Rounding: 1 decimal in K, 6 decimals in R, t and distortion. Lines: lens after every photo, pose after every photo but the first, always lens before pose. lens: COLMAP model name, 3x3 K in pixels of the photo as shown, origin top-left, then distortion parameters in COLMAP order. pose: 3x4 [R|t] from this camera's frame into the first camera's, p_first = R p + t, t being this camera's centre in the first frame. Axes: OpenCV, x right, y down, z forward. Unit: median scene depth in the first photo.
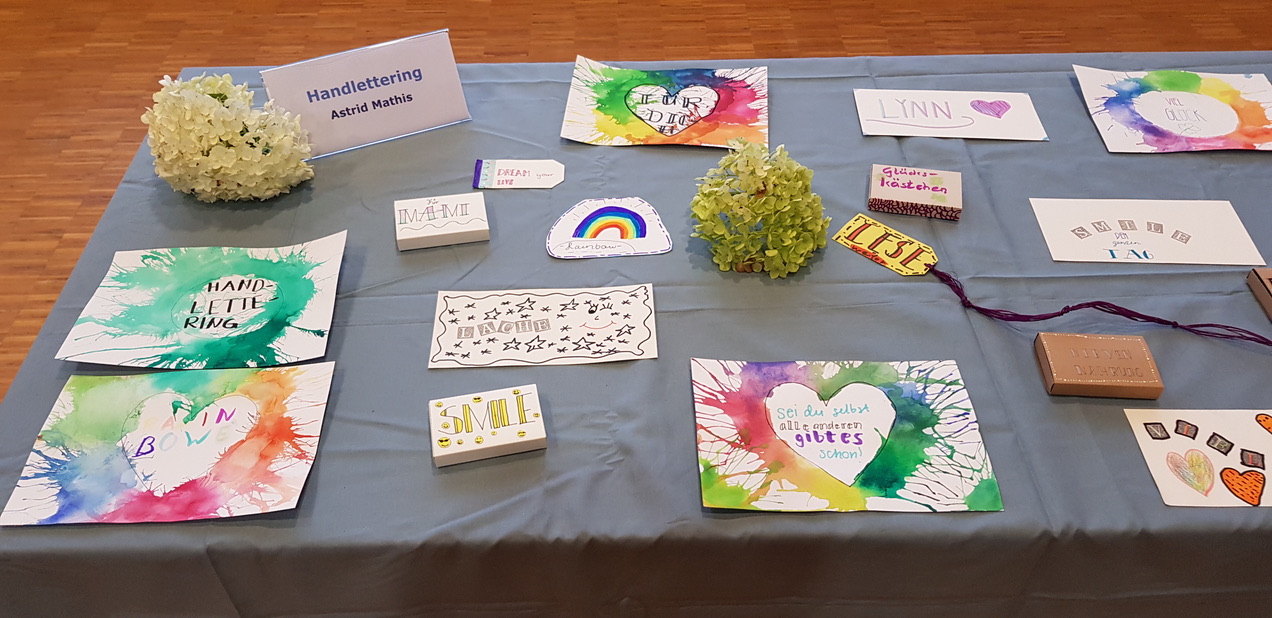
lens RADIAL K [[990.2, 0, 616.1], [0, 990.2, 322.2], [0, 0, 1]] dist [0.086933, -0.158288]
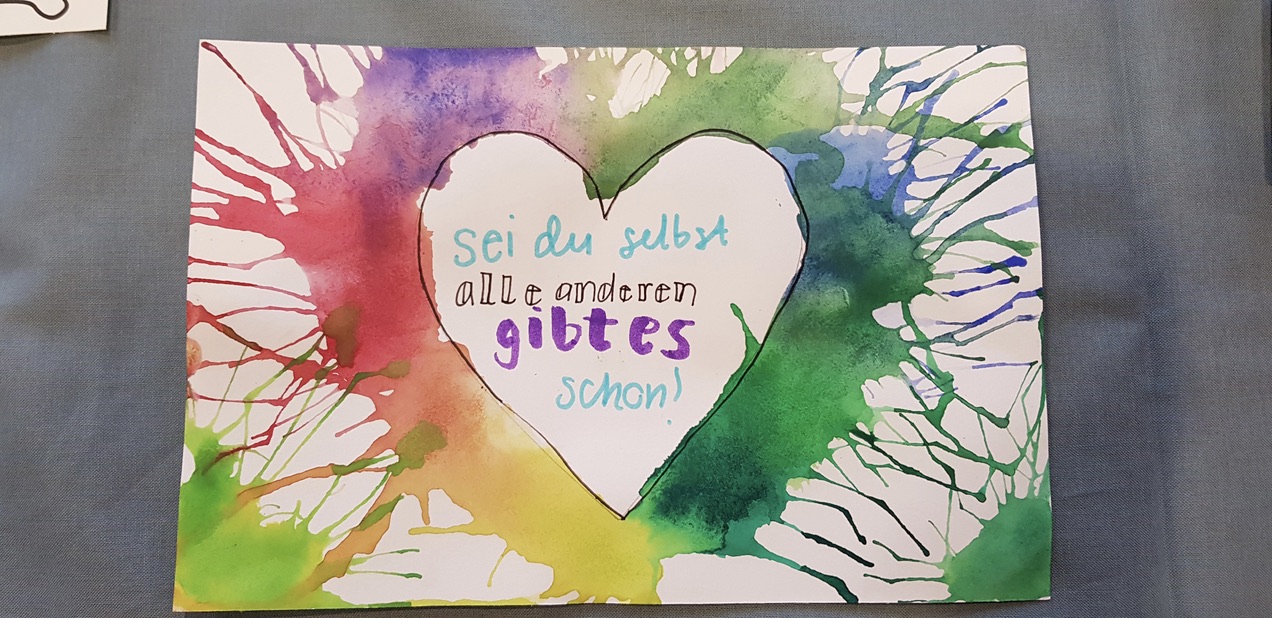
lens RADIAL K [[990.2, 0, 616.1], [0, 990.2, 322.2], [0, 0, 1]] dist [0.086933, -0.158288]
pose [[0.999969, 0.006682, 0.004140, 0.219173], [-0.007819, 0.791955, 0.610530, -0.093656], [0.000801, -0.610543, 0.791982, 0.731959]]
